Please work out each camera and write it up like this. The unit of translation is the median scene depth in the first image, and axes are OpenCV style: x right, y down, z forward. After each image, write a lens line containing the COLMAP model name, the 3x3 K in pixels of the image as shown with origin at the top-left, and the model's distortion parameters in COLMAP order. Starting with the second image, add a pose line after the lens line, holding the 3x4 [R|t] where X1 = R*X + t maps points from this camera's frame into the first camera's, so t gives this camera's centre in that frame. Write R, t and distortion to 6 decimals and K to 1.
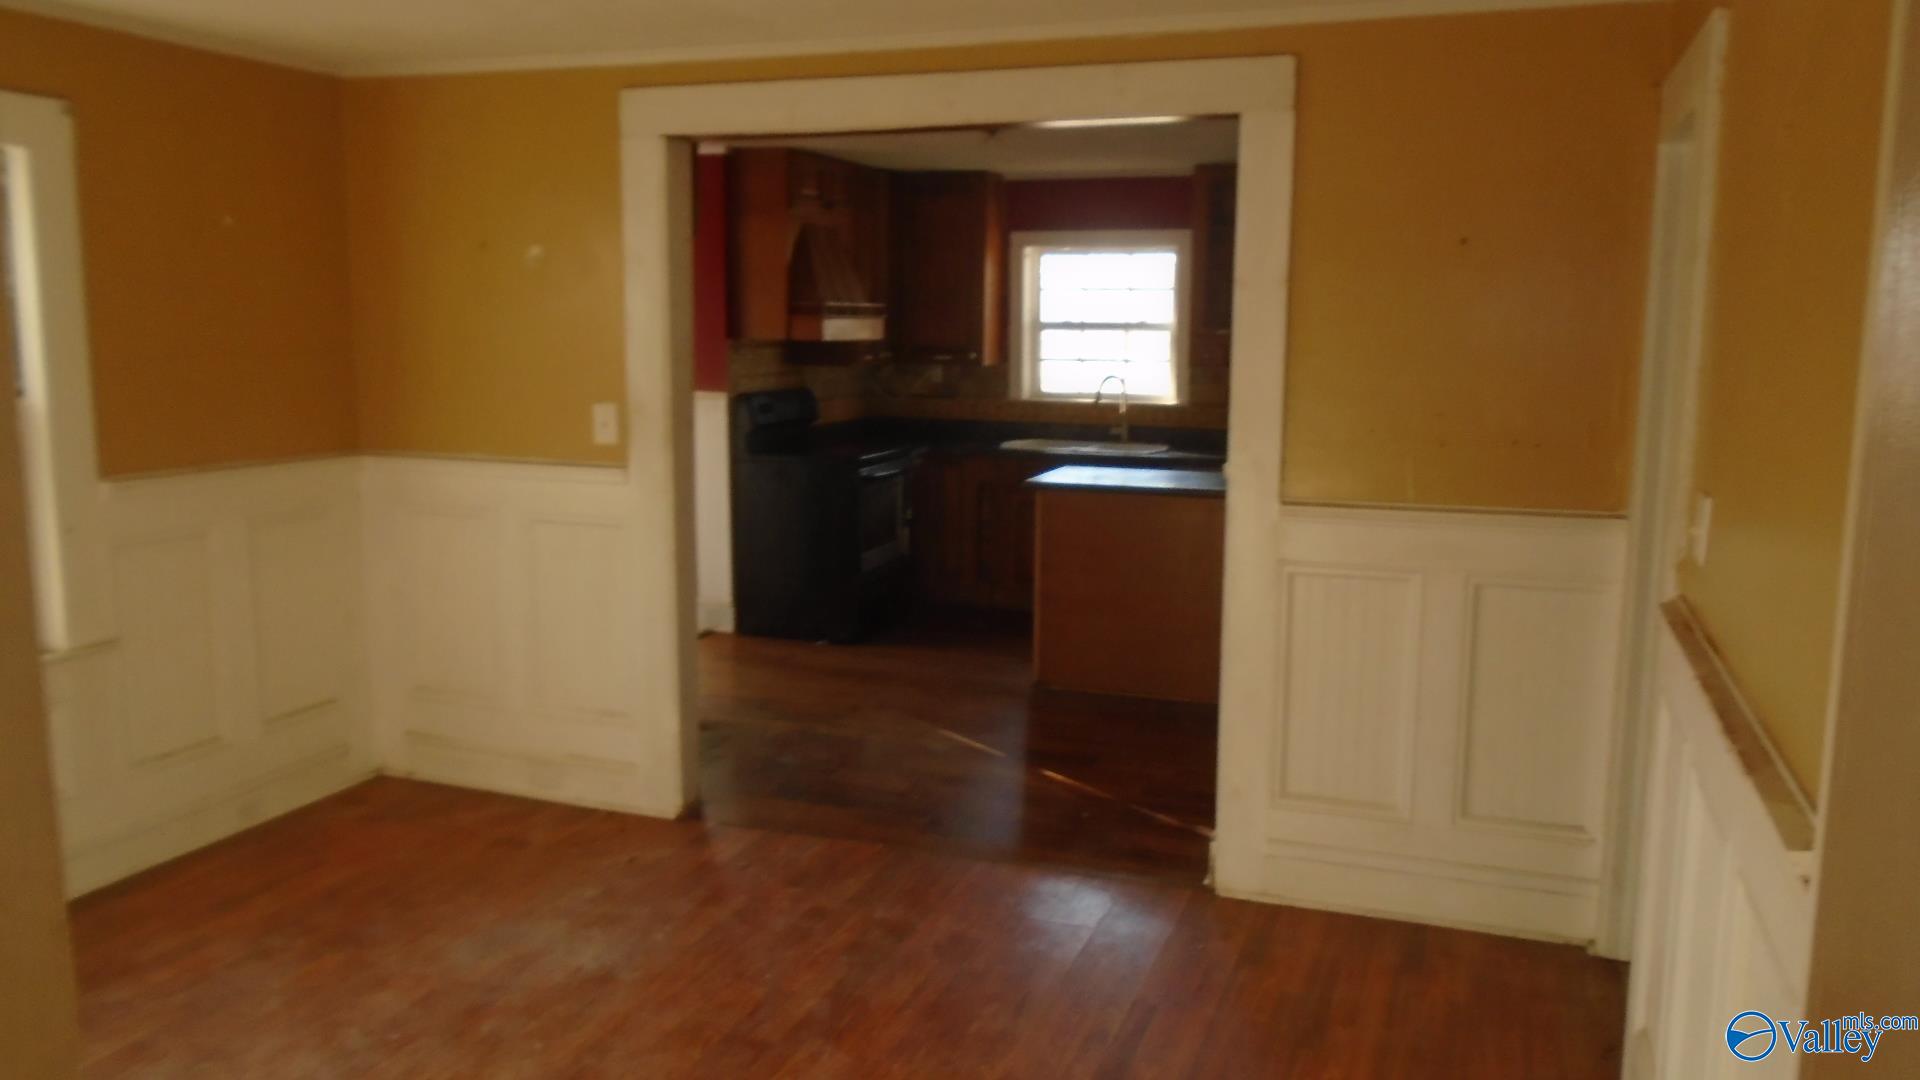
lens RADIAL K [[1509.1, 0, 947.4], [0, 1509.1, 540.4], [0, 0, 1]] dist [-0.005689, 0.002411]
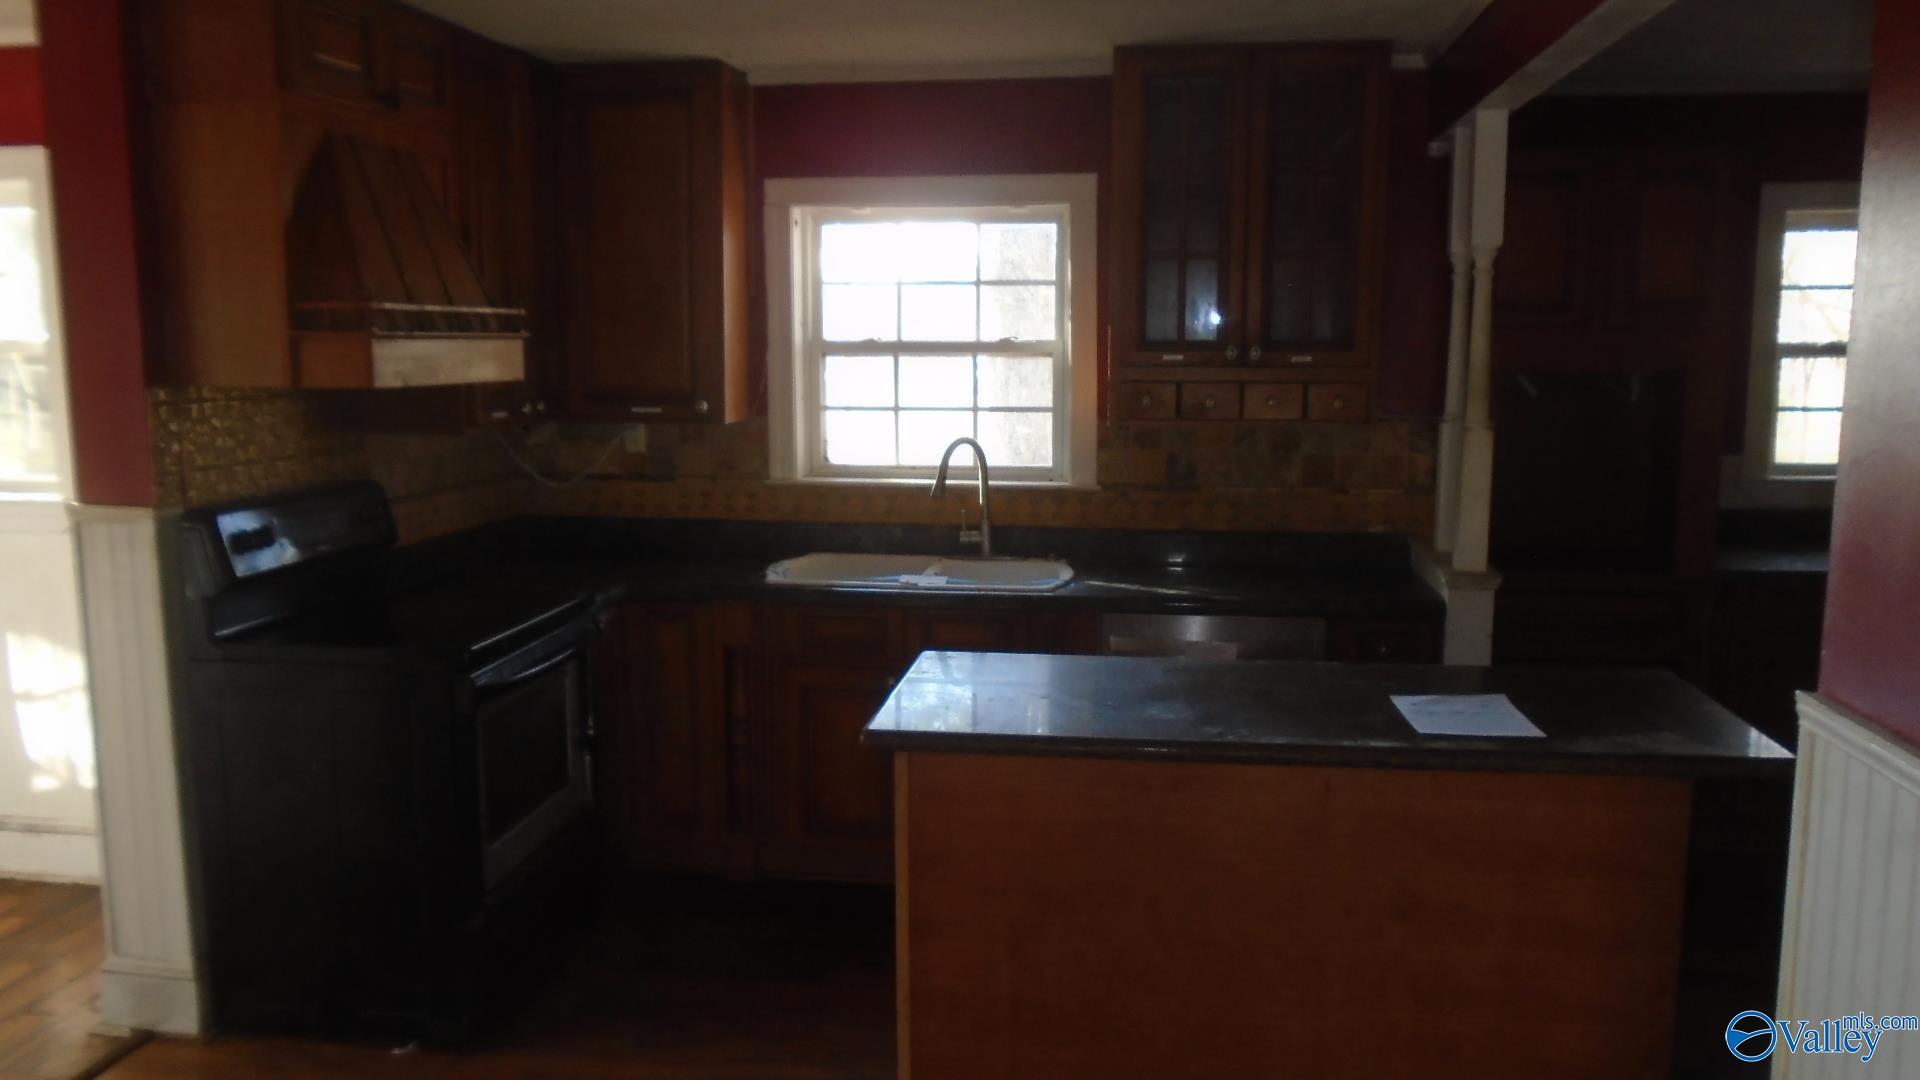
lens RADIAL K [[1509.1, 0, 947.4], [0, 1509.1, 540.4], [0, 0, 1]] dist [-0.005689, 0.002411]
pose [[0.980285, -0.033075, 0.194800, -0.004423], [0.034755, 0.999382, -0.005208, -0.069050], [-0.194507, 0.011876, 0.980829, 0.460427]]
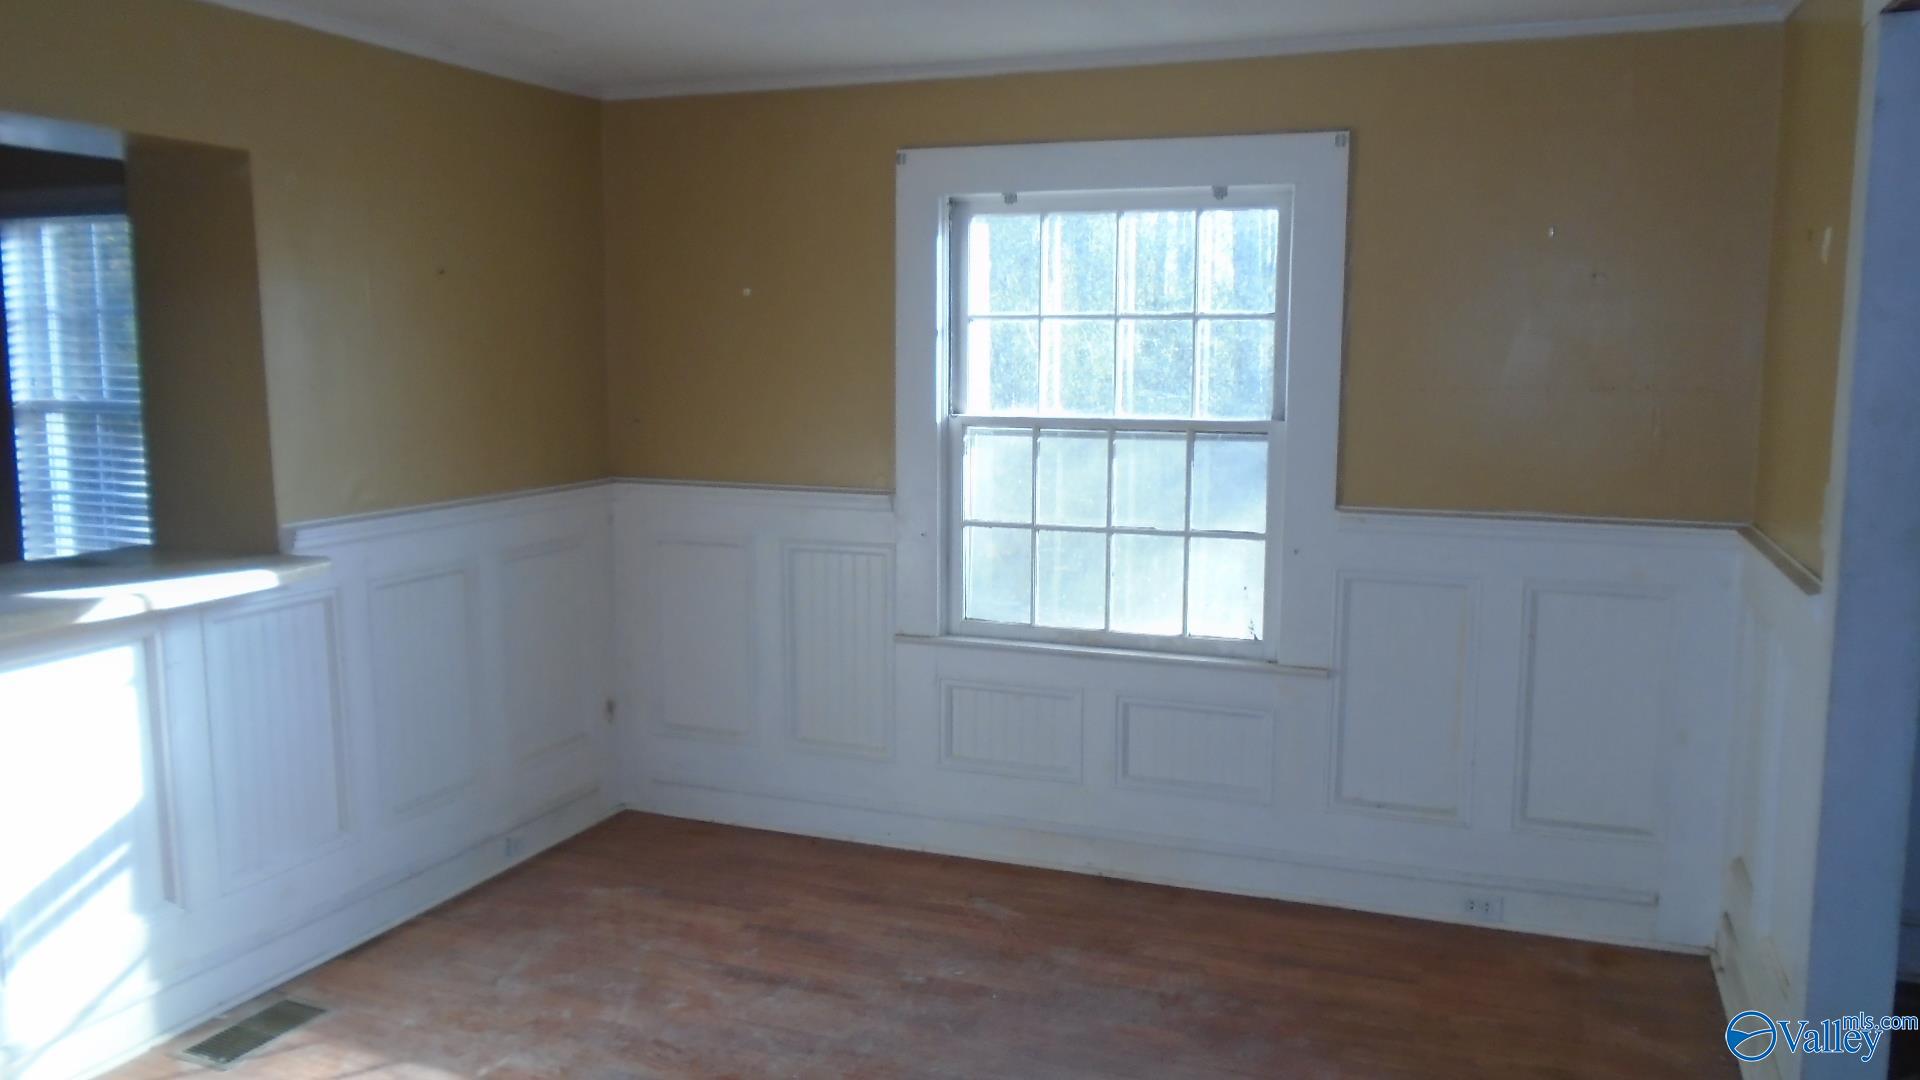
lens RADIAL K [[1509.1, 0, 947.4], [0, 1509.1, 540.4], [0, 0, 1]] dist [-0.005689, 0.002411]
pose [[-0.016494, 0.135342, -0.990662, 0.530467], [-0.148135, 0.979531, 0.136288, -0.143106], [0.988830, 0.149000, 0.003893, 0.911065]]
